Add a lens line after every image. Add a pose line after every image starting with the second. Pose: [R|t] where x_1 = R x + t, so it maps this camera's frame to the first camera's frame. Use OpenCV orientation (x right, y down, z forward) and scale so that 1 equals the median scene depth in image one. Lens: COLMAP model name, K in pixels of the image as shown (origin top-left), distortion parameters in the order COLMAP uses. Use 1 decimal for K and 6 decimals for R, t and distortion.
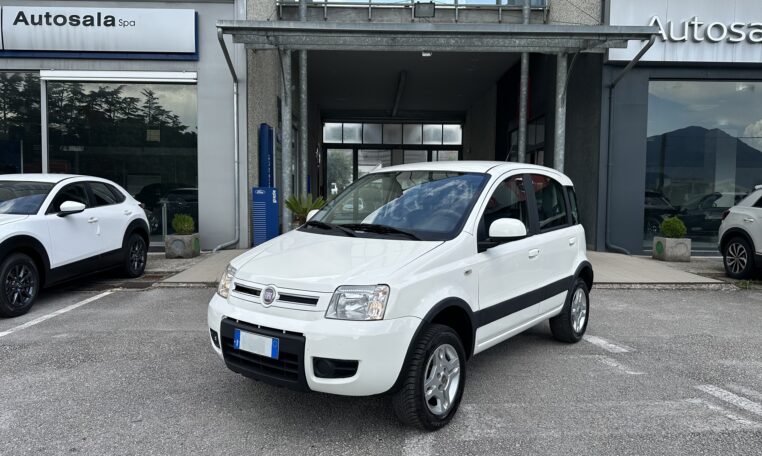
lens RADIAL K [[576.0, 0, 377.7], [0, 576.0, 226.4], [0, 0, 1]] dist [0.078866, -0.117331]
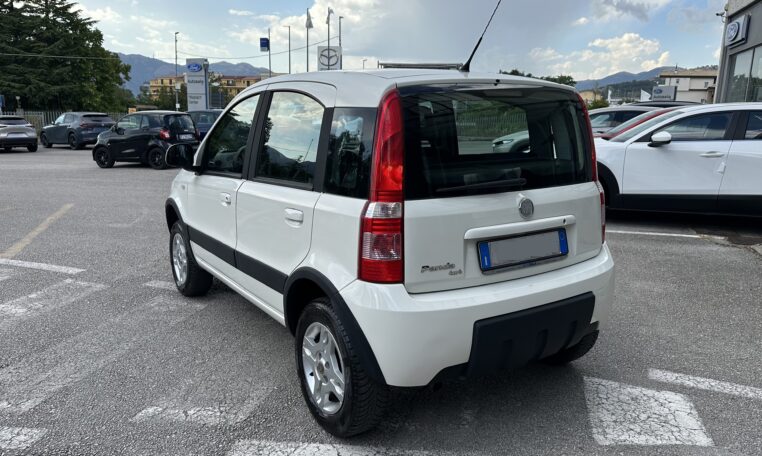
lens RADIAL K [[576.0, 0, 384.9], [0, 576.0, 227.2], [0, 0, 1]] dist [0.078866, -0.117331]
pose [[-0.335236, 0.169273, -0.926803, 0.834838], [-0.065464, 0.977164, 0.202150, -0.078311], [0.939857, 0.128440, -0.316499, 1.309322]]
